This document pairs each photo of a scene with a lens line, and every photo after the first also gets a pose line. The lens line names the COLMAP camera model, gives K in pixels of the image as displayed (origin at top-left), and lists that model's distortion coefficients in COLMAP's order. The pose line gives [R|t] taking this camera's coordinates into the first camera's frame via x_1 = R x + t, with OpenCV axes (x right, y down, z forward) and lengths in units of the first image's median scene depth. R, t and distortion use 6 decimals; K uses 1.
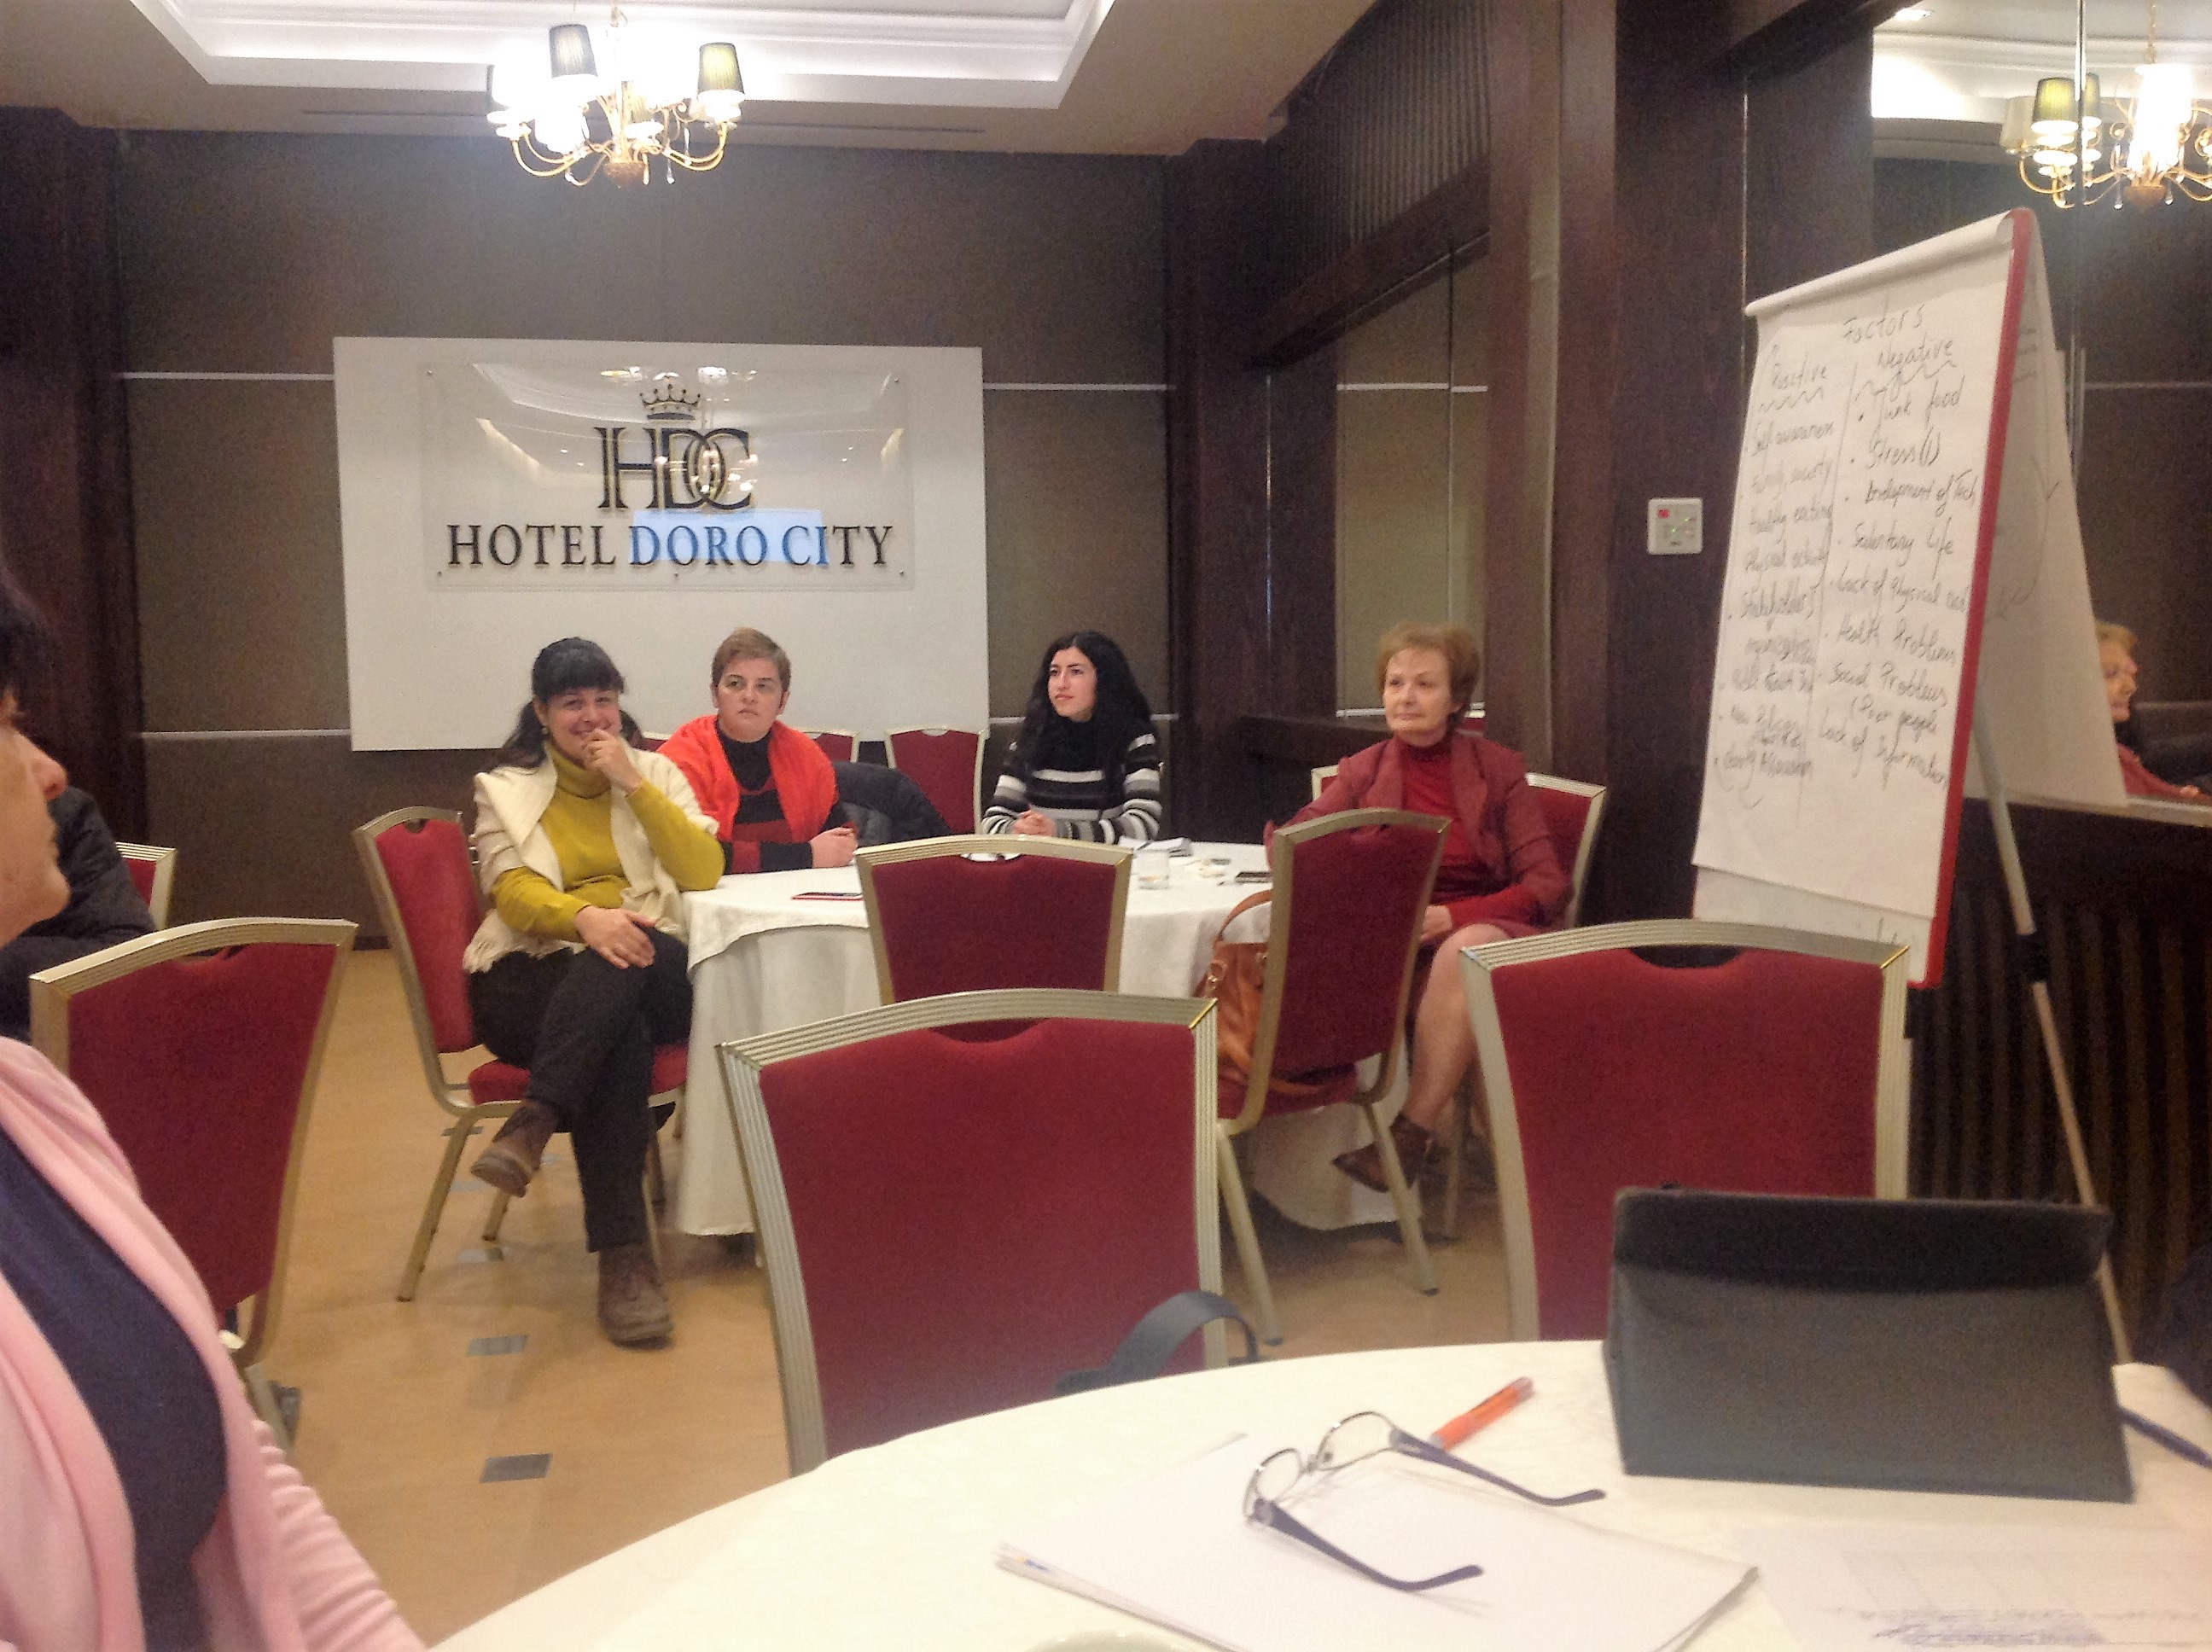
lens RADIAL K [[2166.4, 0, 1121.5], [0, 2166.4, 877.7], [0, 0, 1]] dist [0.078696, 0.000000]
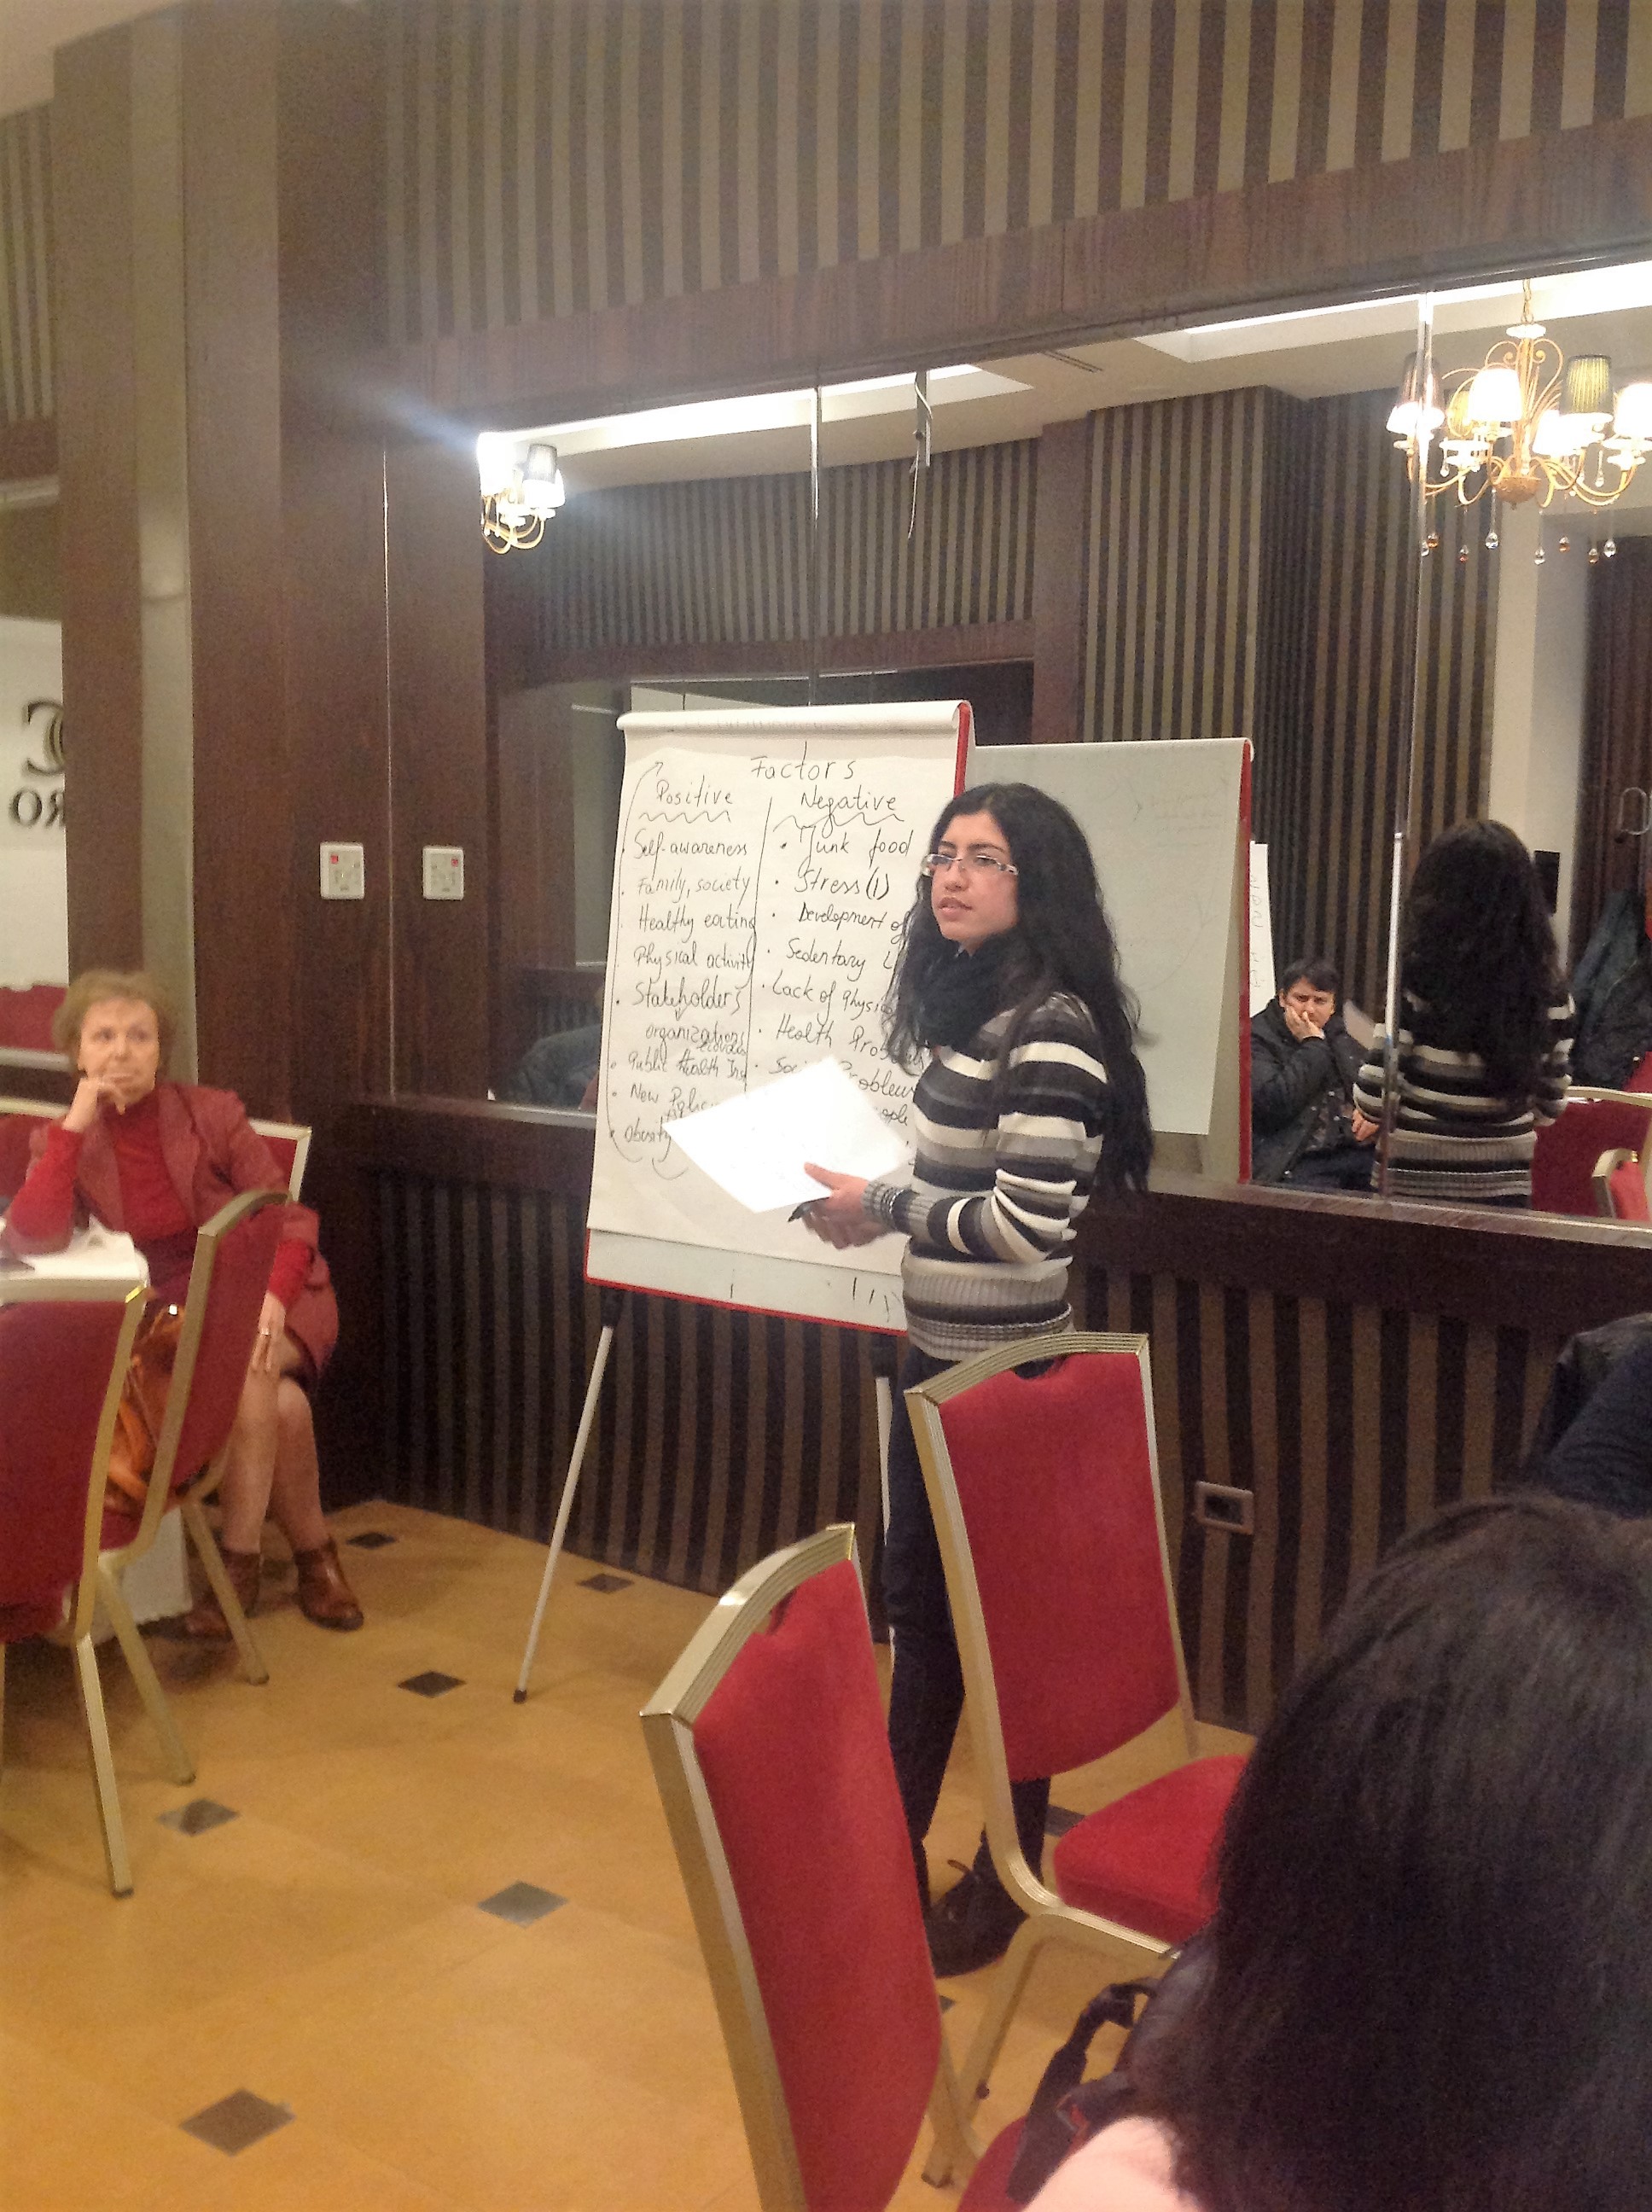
lens RADIAL K [[2166.4, 0, 785.0], [0, 2166.4, 1135.2], [0, 0, 1]] dist [0.078696, 0.000000]
pose [[0.717068, -0.053736, 0.694929, -0.451036], [0.038349, 0.998555, 0.037644, -0.096347], [-0.695947, -0.000343, 0.718093, 0.169030]]
